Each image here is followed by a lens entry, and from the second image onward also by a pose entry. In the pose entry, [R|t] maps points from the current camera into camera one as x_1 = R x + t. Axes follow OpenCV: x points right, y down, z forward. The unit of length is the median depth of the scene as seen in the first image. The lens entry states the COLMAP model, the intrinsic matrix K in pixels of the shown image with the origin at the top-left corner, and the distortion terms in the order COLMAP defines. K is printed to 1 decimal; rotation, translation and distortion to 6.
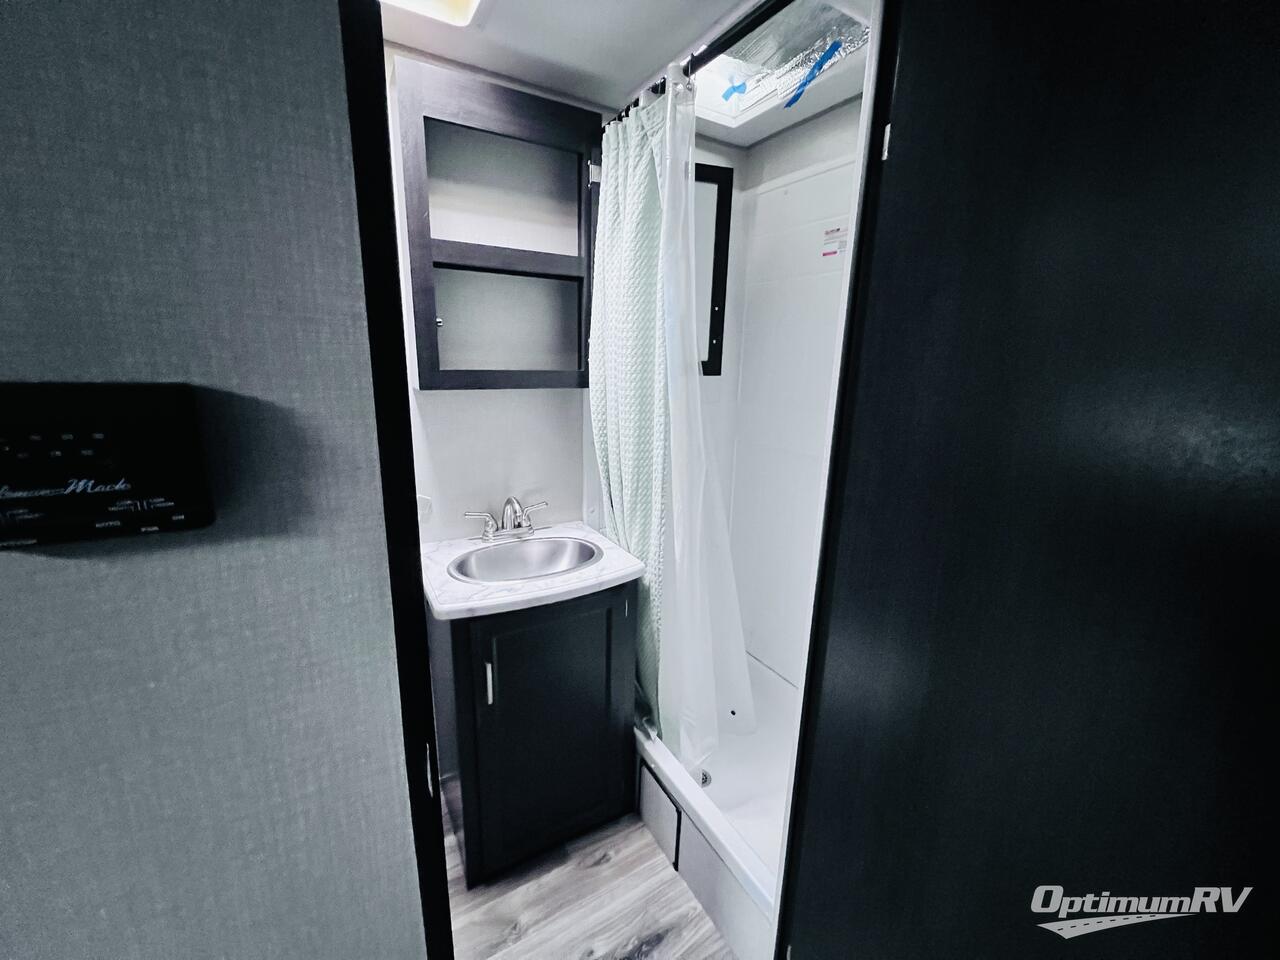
lens RADIAL K [[512.3, 0, 639.6], [0, 512.3, 475.4], [0, 0, 1]] dist [-0.003859, 0.000663]
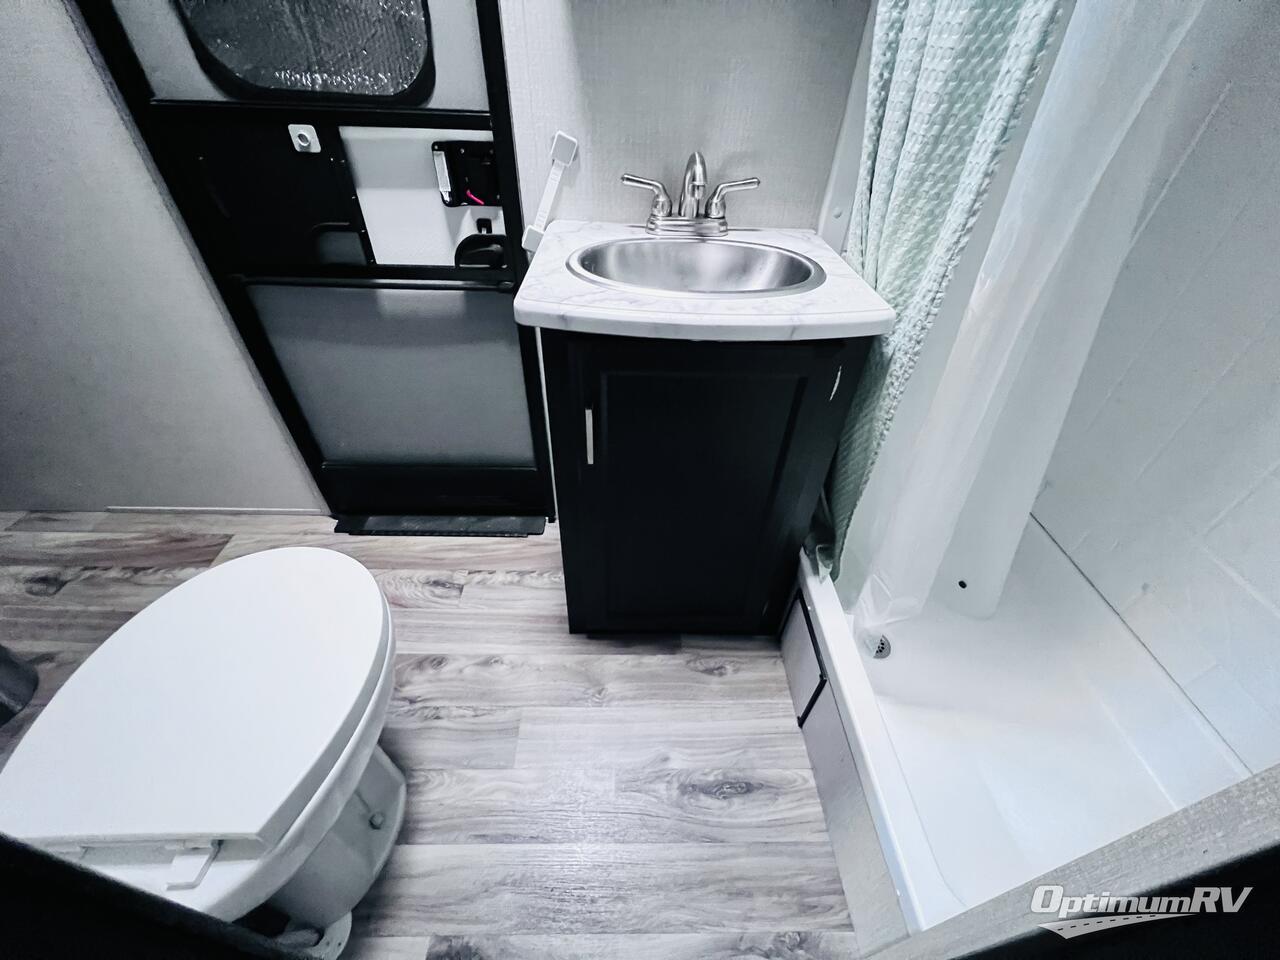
lens RADIAL K [[512.3, 0, 639.6], [0, 512.3, 475.4], [0, 0, 1]] dist [-0.003859, 0.000663]
pose [[0.868826, 0.320271, -0.377583, 0.031532], [-0.122393, 0.877871, 0.462993, 0.107207], [0.479752, -0.356046, 0.801916, 0.391361]]
